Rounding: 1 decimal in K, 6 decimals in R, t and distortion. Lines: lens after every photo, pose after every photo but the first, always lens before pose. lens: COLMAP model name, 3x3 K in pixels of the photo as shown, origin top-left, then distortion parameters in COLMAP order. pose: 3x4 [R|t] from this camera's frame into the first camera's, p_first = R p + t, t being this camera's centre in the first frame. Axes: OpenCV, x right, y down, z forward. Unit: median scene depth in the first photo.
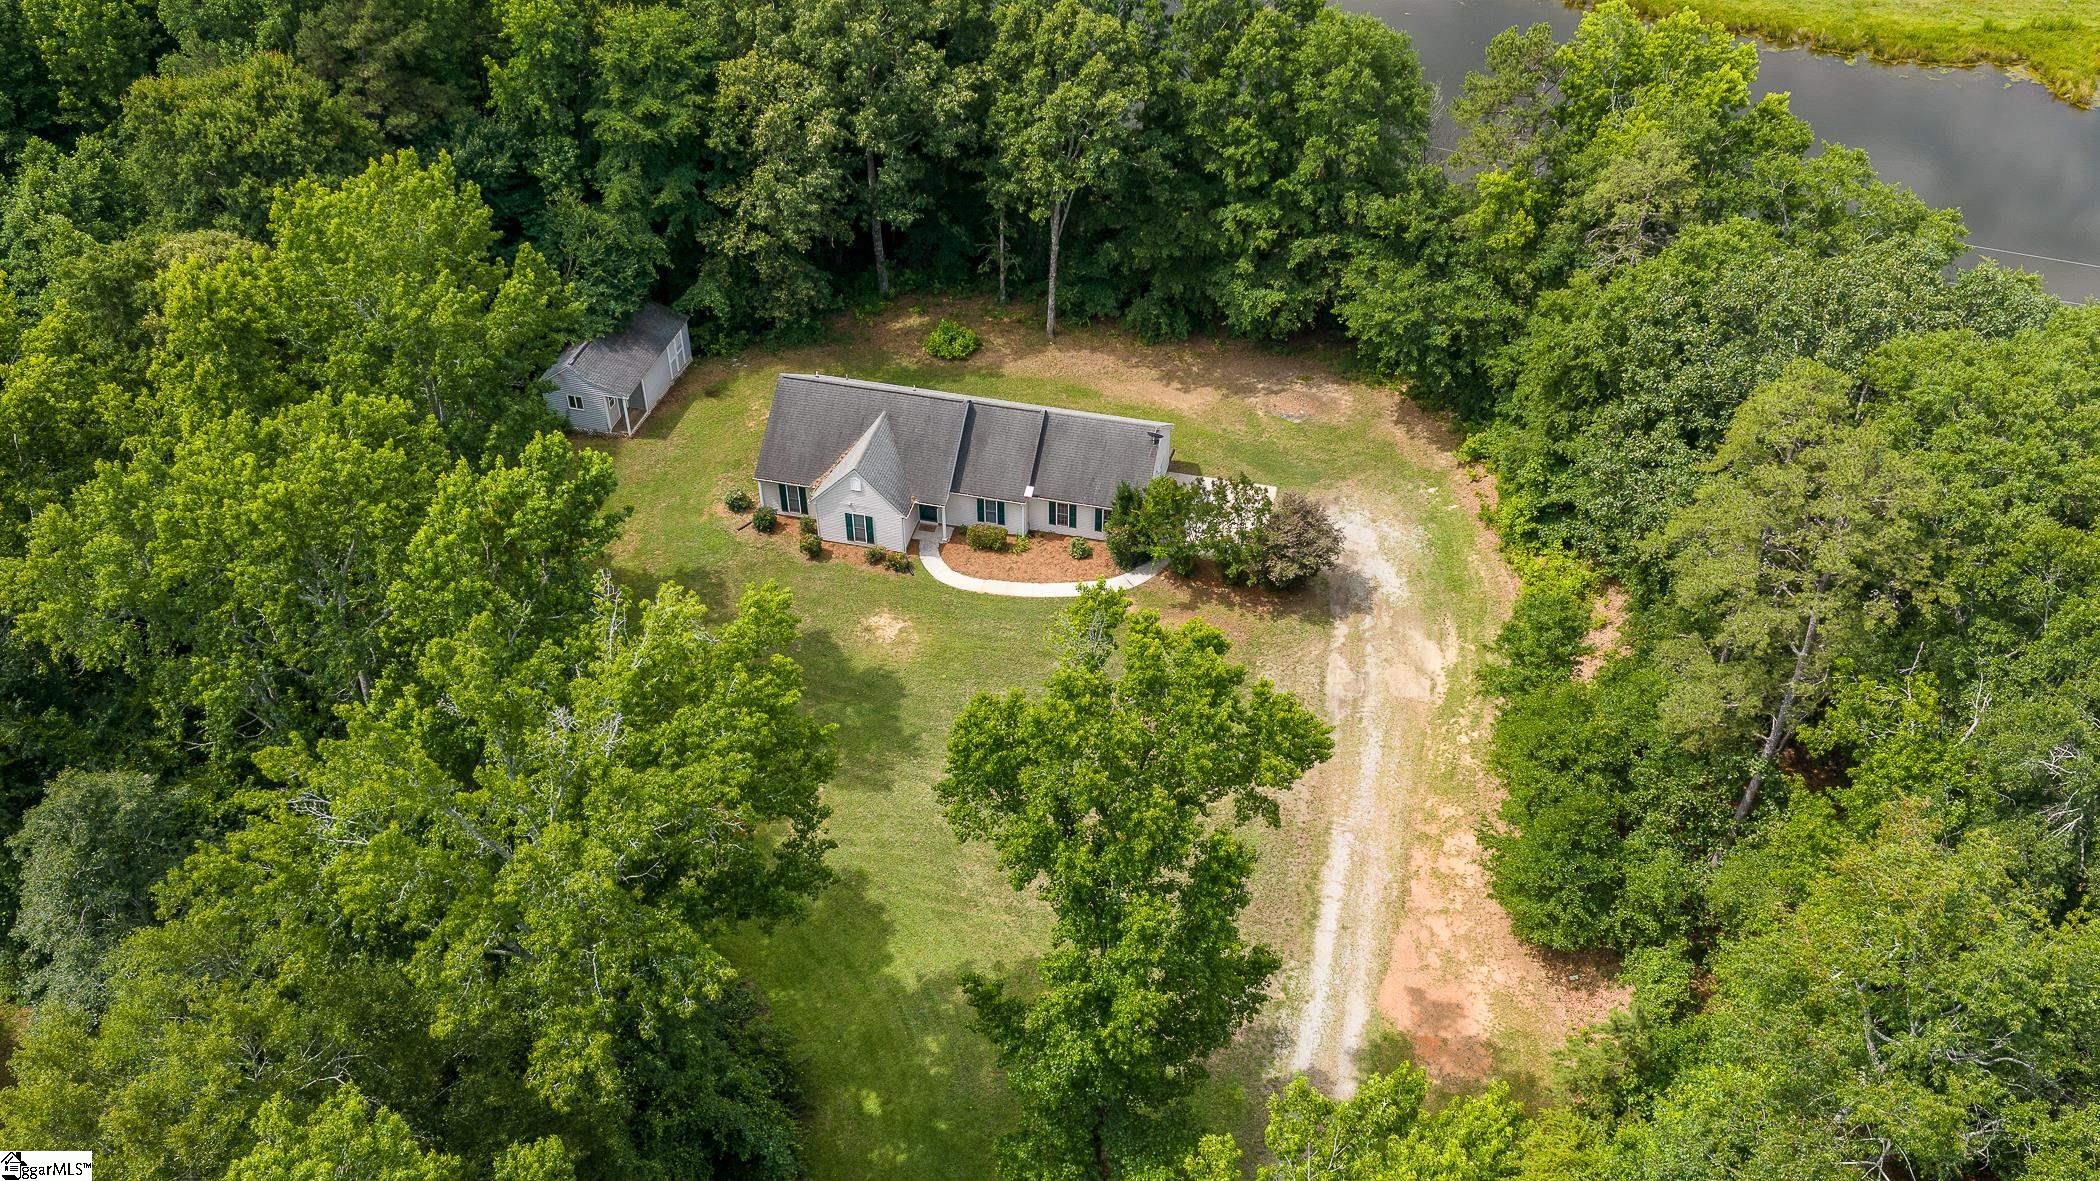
lens RADIAL K [[1695.6, 0, 1050.0], [0, 1695.6, 590.5], [0, 0, 1]] dist [0.026115, -0.007630]
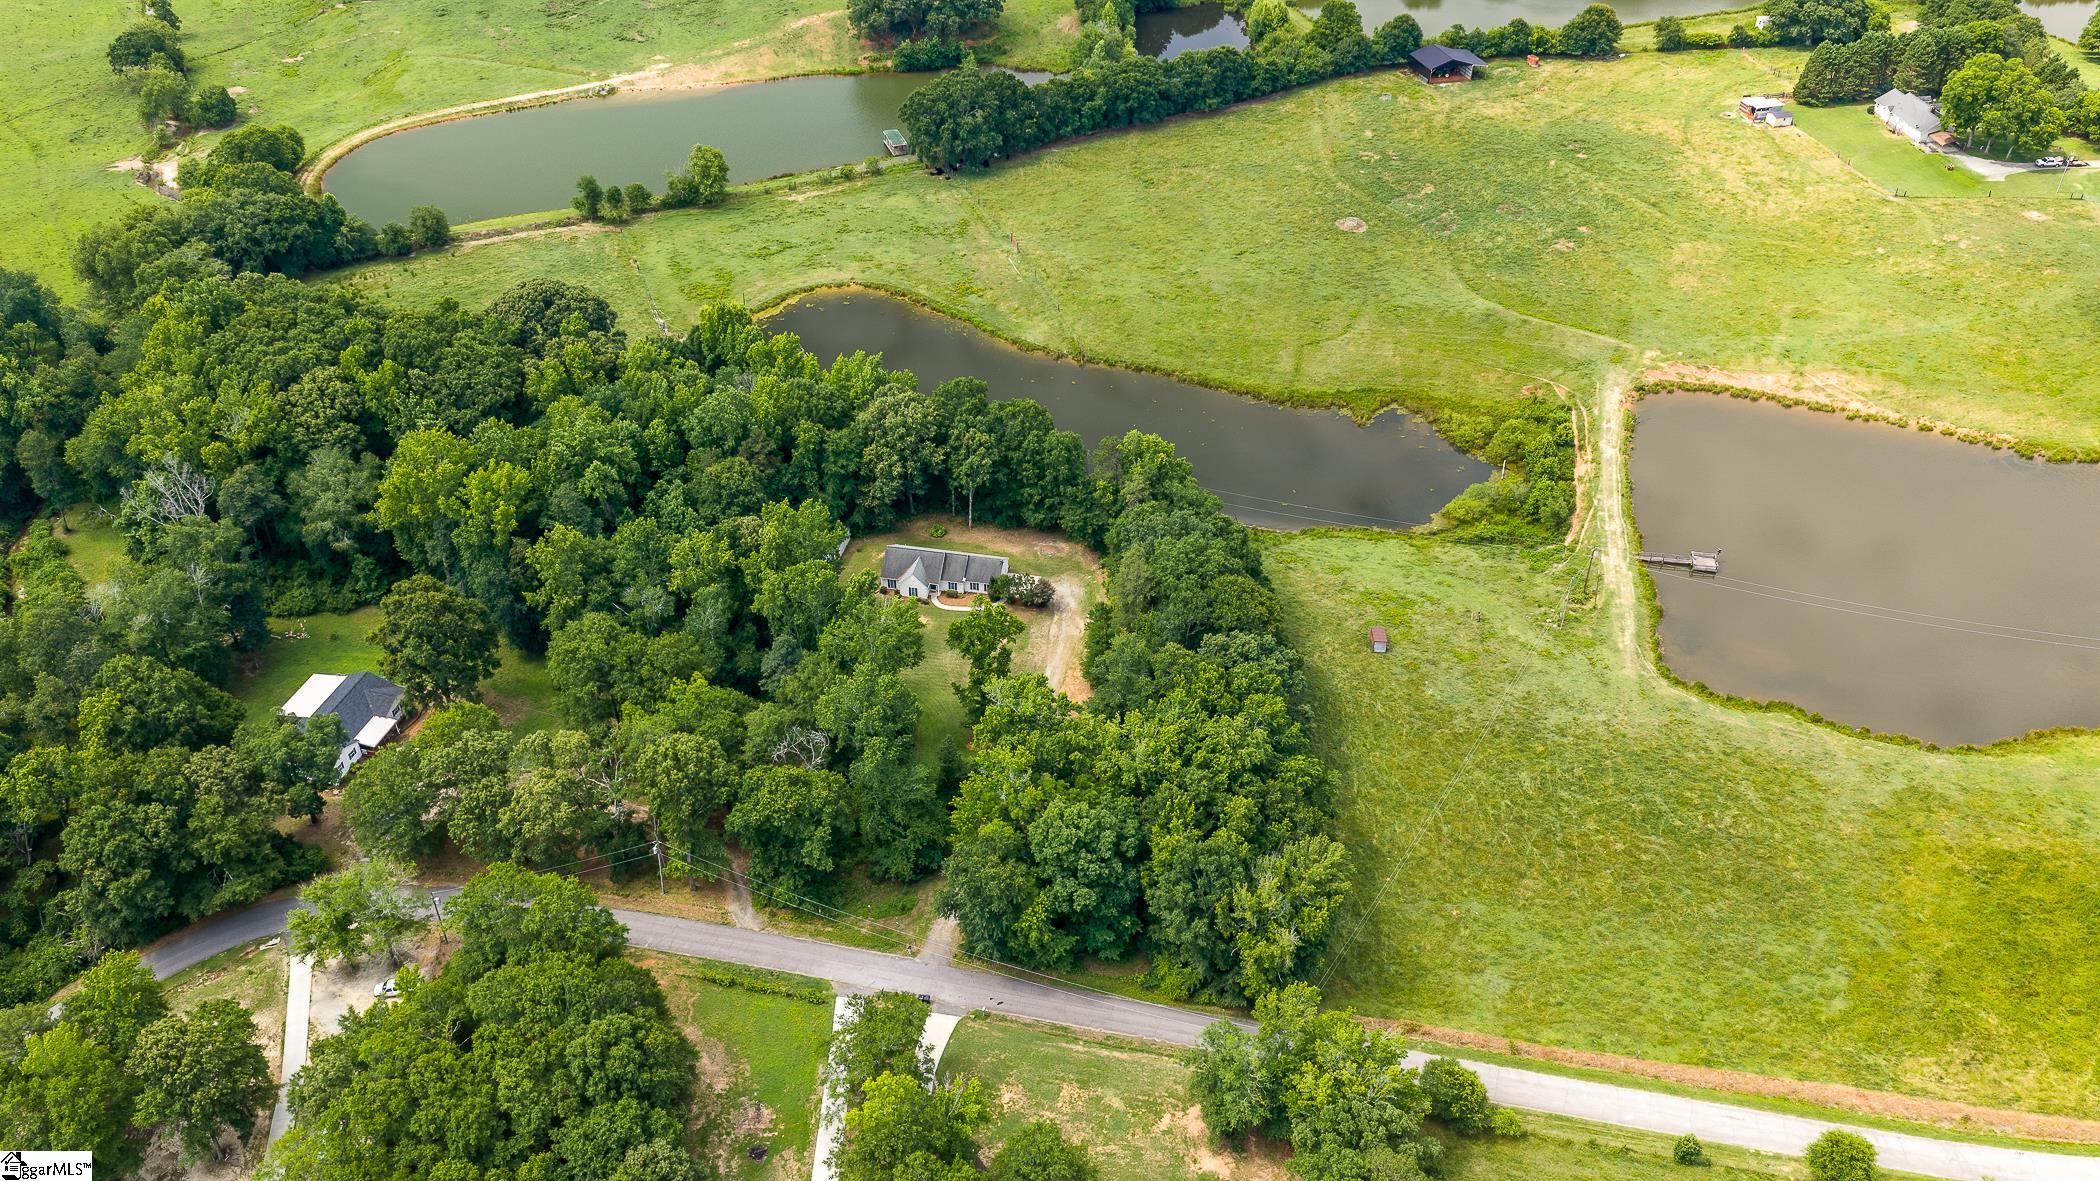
lens RADIAL K [[1695.6, 0, 1050.0], [0, 1695.6, 590.5], [0, 0, 1]] dist [0.026115, -0.007630]
pose [[0.999056, -0.024024, 0.036188, 0.034139], [0.026197, 0.997805, -0.060827, 0.164871], [-0.034648, 0.061717, 0.997492, -2.258697]]
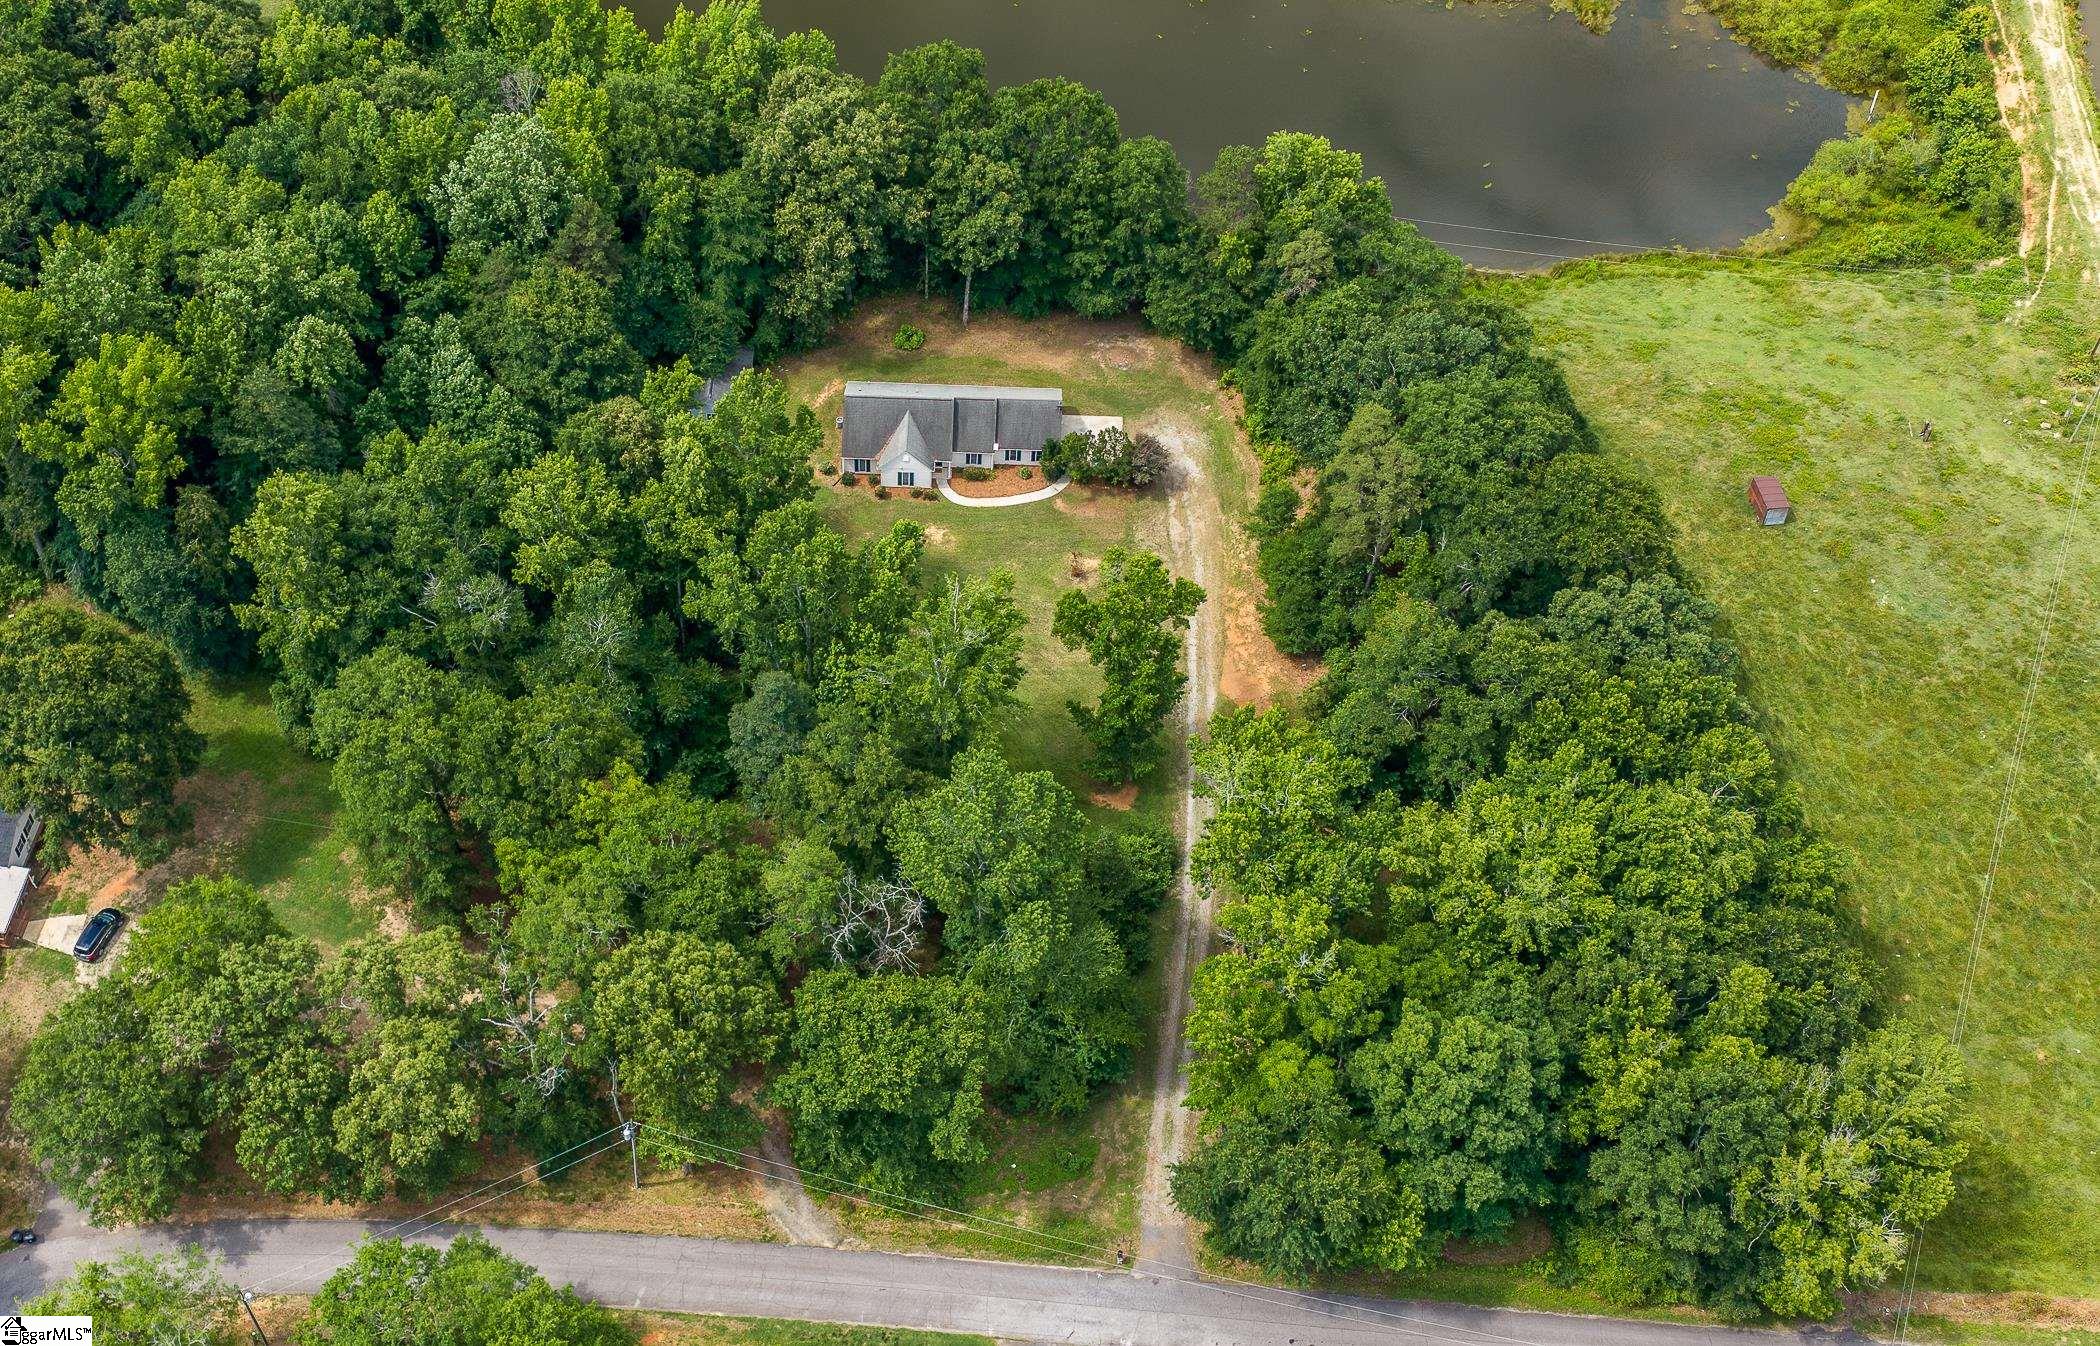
lens RADIAL K [[2431.2, 0, 861.6], [0, 2431.2, 673.8], [0, 0, 1]] dist [0.024226, -0.049352]
pose [[0.984386, -0.143971, 0.101272, -0.440627], [0.120592, 0.970708, 0.207809, -0.370538], [-0.128224, -0.192352, 0.972913, -1.523181]]
